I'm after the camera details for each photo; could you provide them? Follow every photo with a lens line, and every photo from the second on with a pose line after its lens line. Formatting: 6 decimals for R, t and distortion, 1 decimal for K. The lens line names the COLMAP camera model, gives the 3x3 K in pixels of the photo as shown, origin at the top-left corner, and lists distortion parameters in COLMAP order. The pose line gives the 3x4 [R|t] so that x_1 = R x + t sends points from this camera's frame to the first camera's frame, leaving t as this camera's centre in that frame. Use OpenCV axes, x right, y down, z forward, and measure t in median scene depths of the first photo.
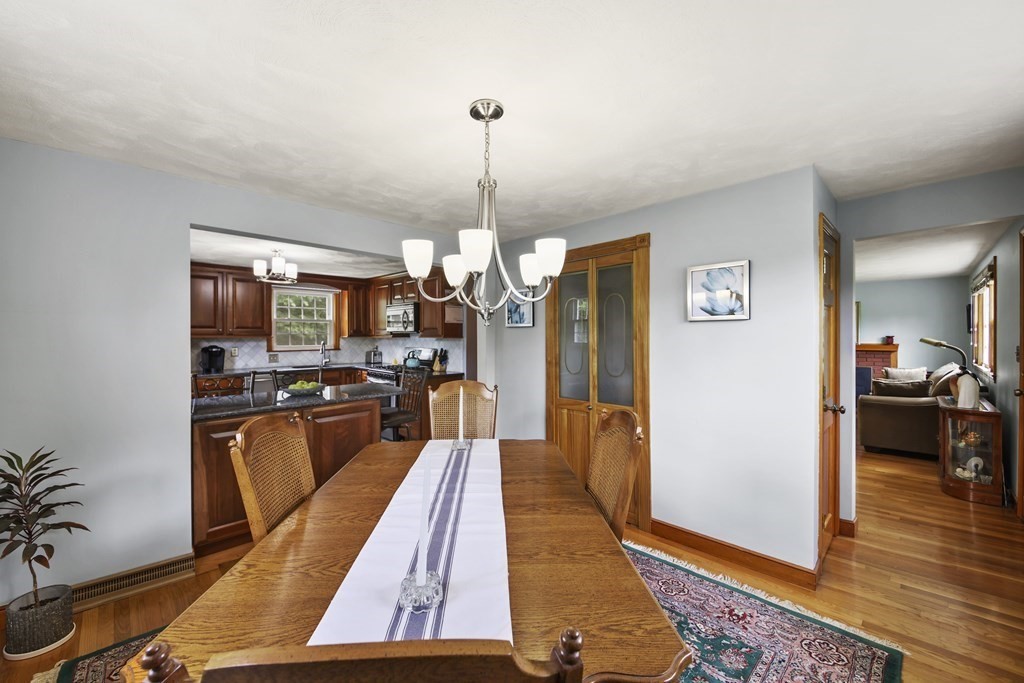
lens RADIAL K [[408.6, 0, 520.4], [0, 408.6, 338.5], [0, 0, 1]] dist [-0.012276, -0.000309]
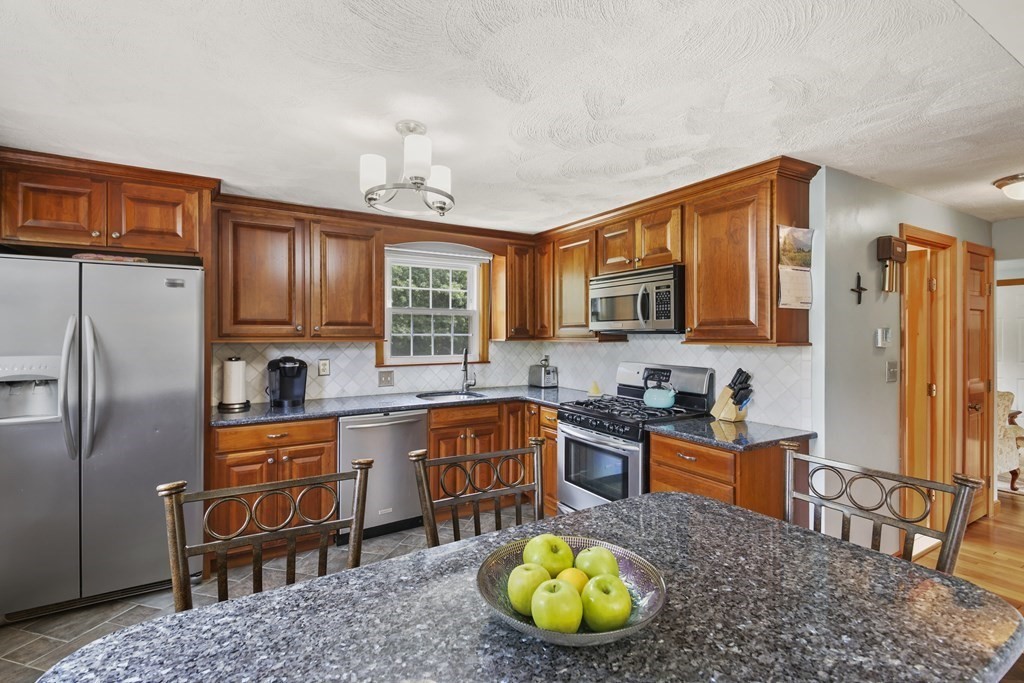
lens RADIAL K [[475.0, 0, 505.0], [0, 475.0, 338.7], [0, 0, 1]] dist [-0.006270, -0.001484]
pose [[0.964313, 0.002260, -0.264754, -0.277850], [-0.002578, 0.999996, -0.000856, -0.006034], [0.264751, 0.001508, 0.964316, 0.416444]]
